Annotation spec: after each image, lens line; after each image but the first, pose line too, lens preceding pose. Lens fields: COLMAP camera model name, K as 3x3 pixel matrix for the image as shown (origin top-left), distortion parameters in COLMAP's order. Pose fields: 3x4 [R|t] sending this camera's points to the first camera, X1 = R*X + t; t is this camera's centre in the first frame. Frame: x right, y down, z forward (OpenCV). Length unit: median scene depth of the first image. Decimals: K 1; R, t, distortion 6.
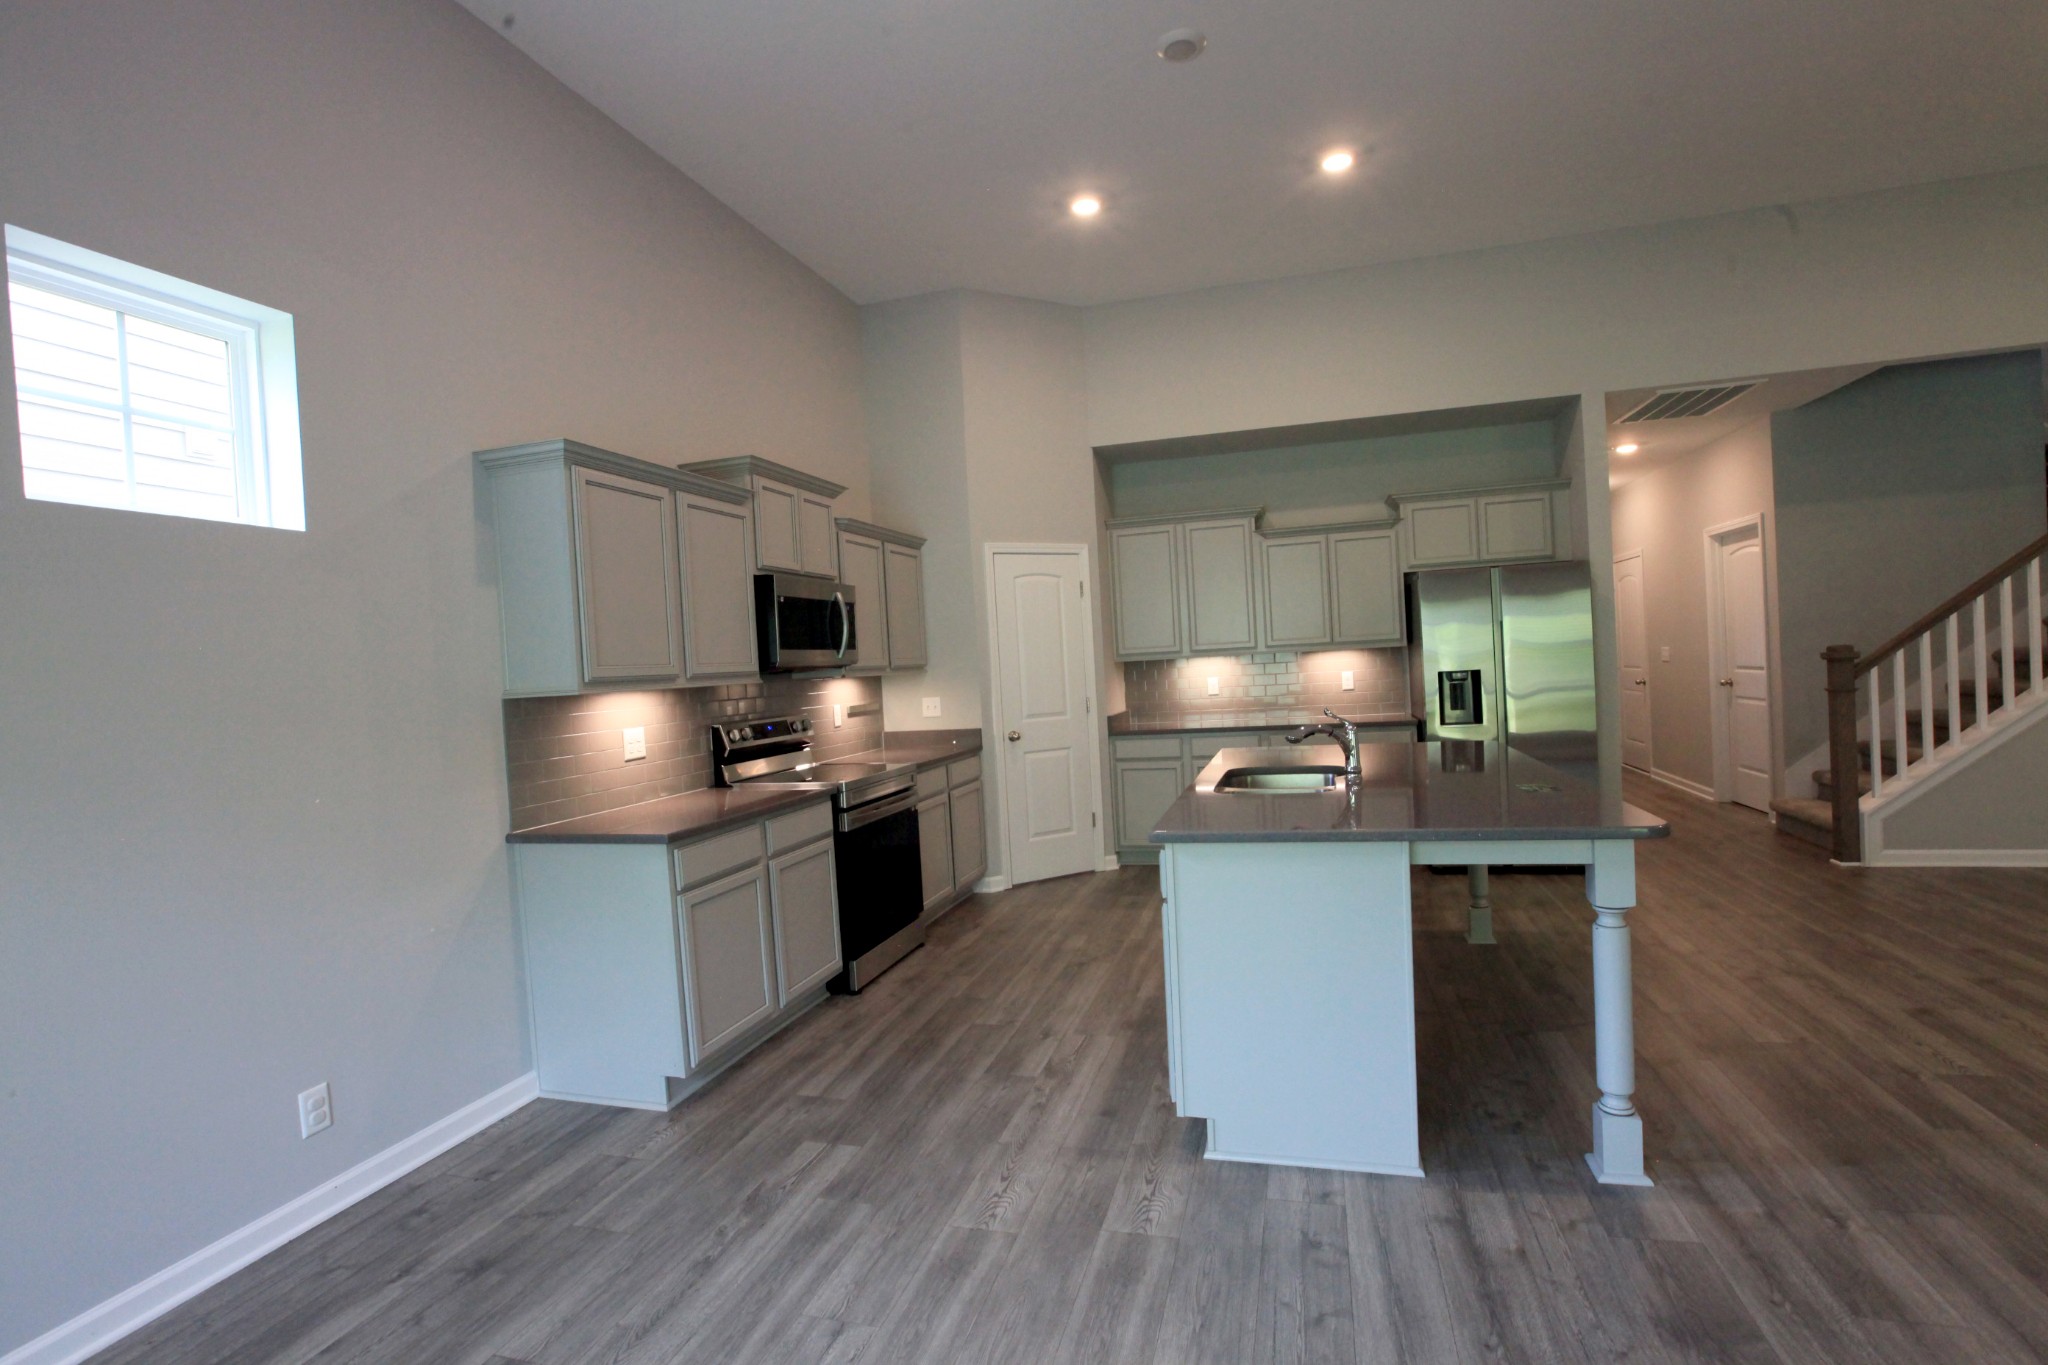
lens RADIAL K [[956.2, 0, 1037.8], [0, 956.2, 679.5], [0, 0, 1]] dist [-0.004060, 0.000351]
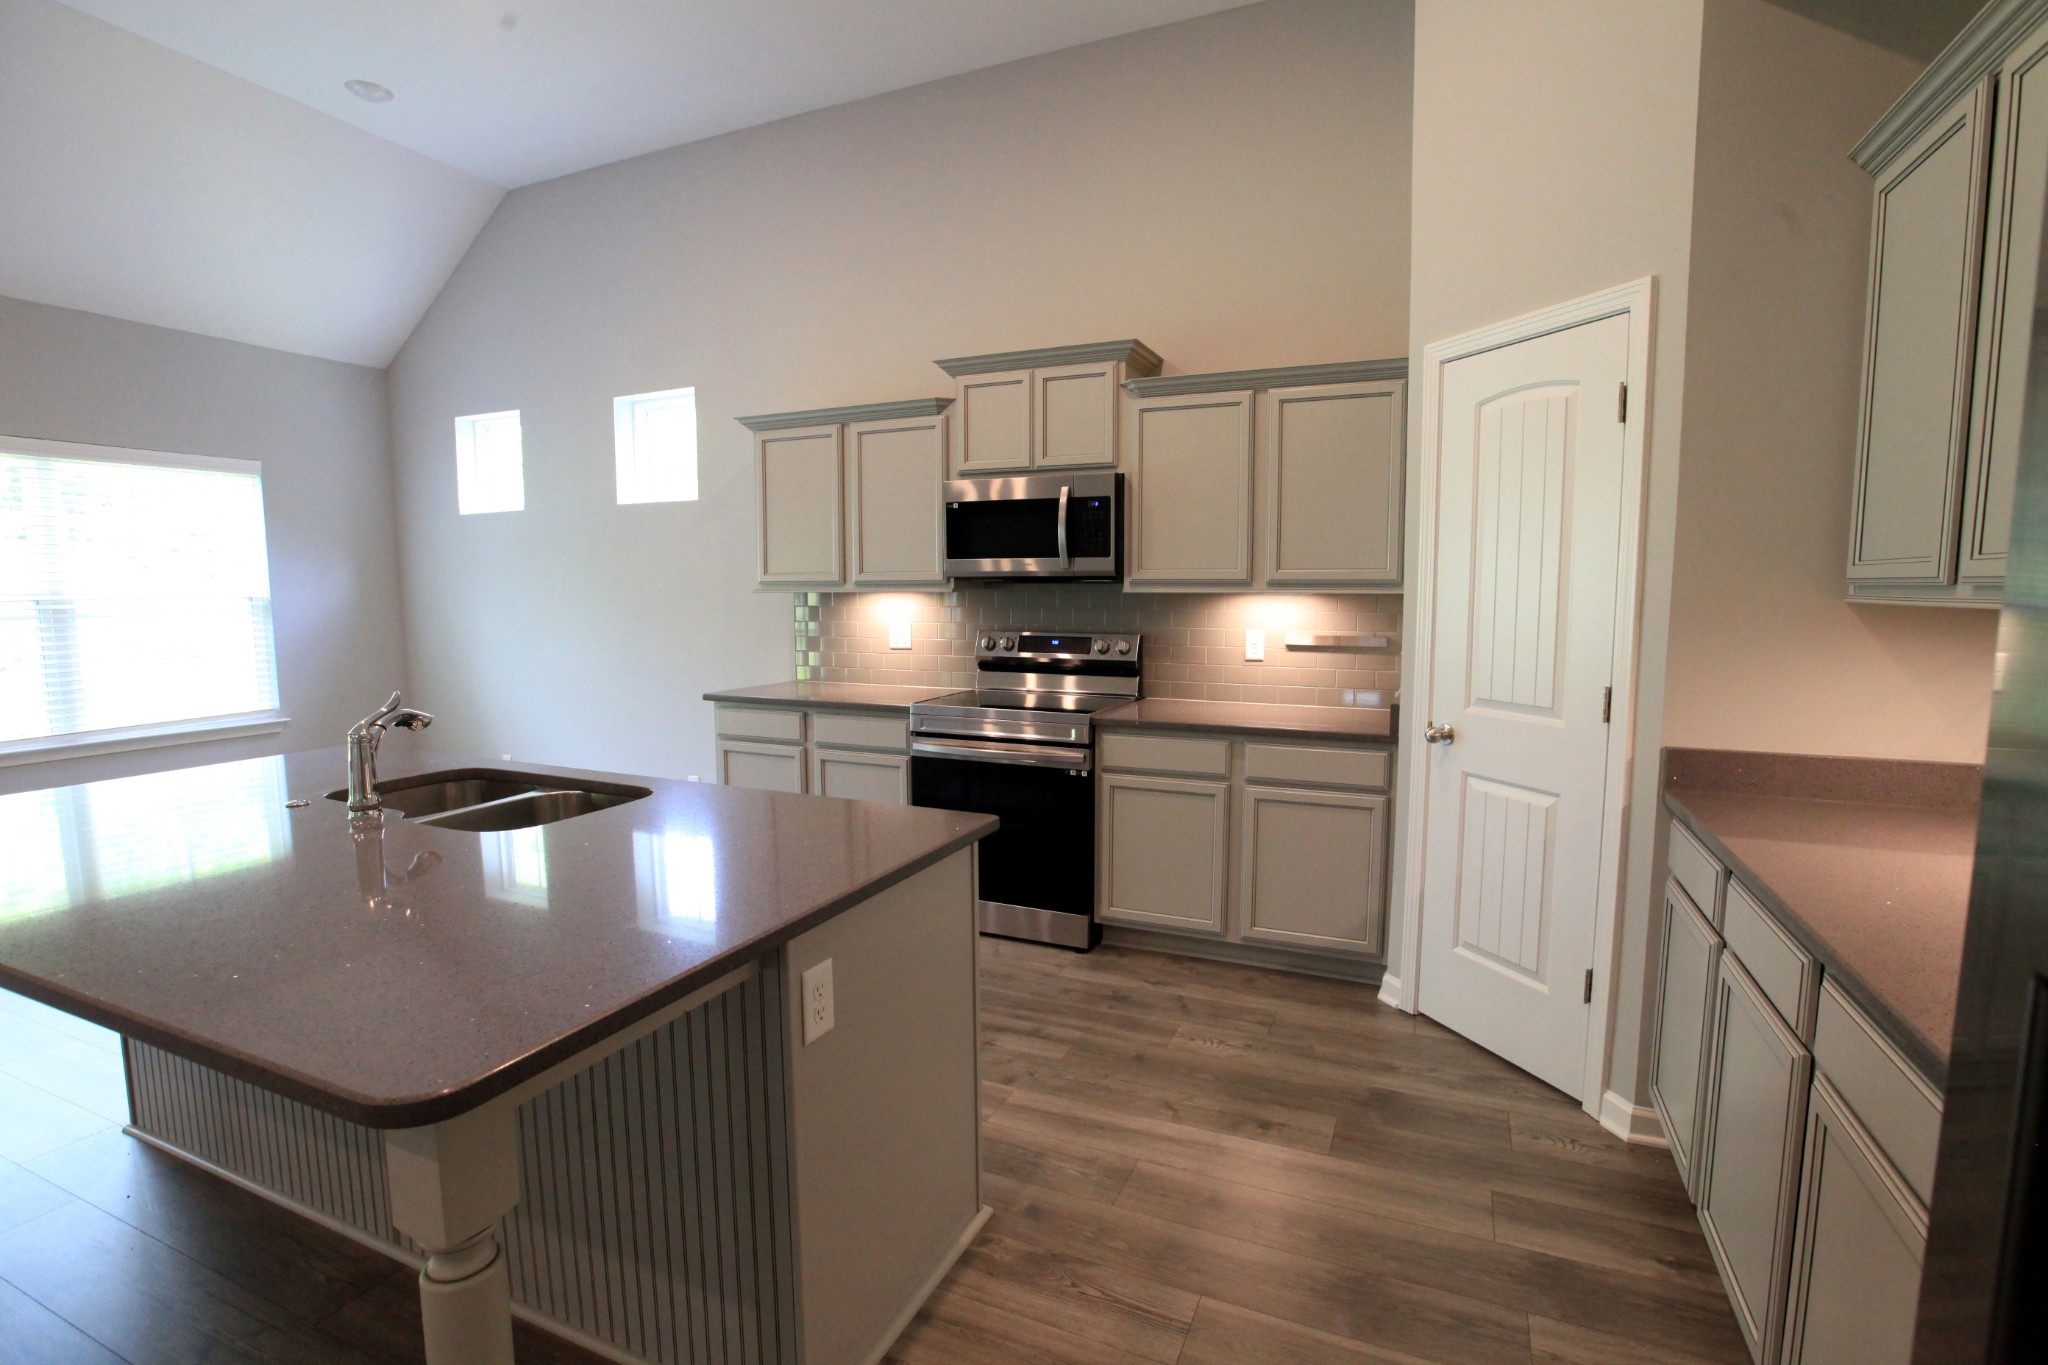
lens RADIAL K [[956.2, 0, 1033.9], [0, 956.2, 675.4], [0, 0, 1]] dist [-0.004060, 0.000351]
pose [[-0.132264, 0.148917, -0.979964, 0.586571], [-0.005860, 0.988515, 0.151007, -0.053161], [0.991197, 0.025716, -0.129873, 1.036129]]
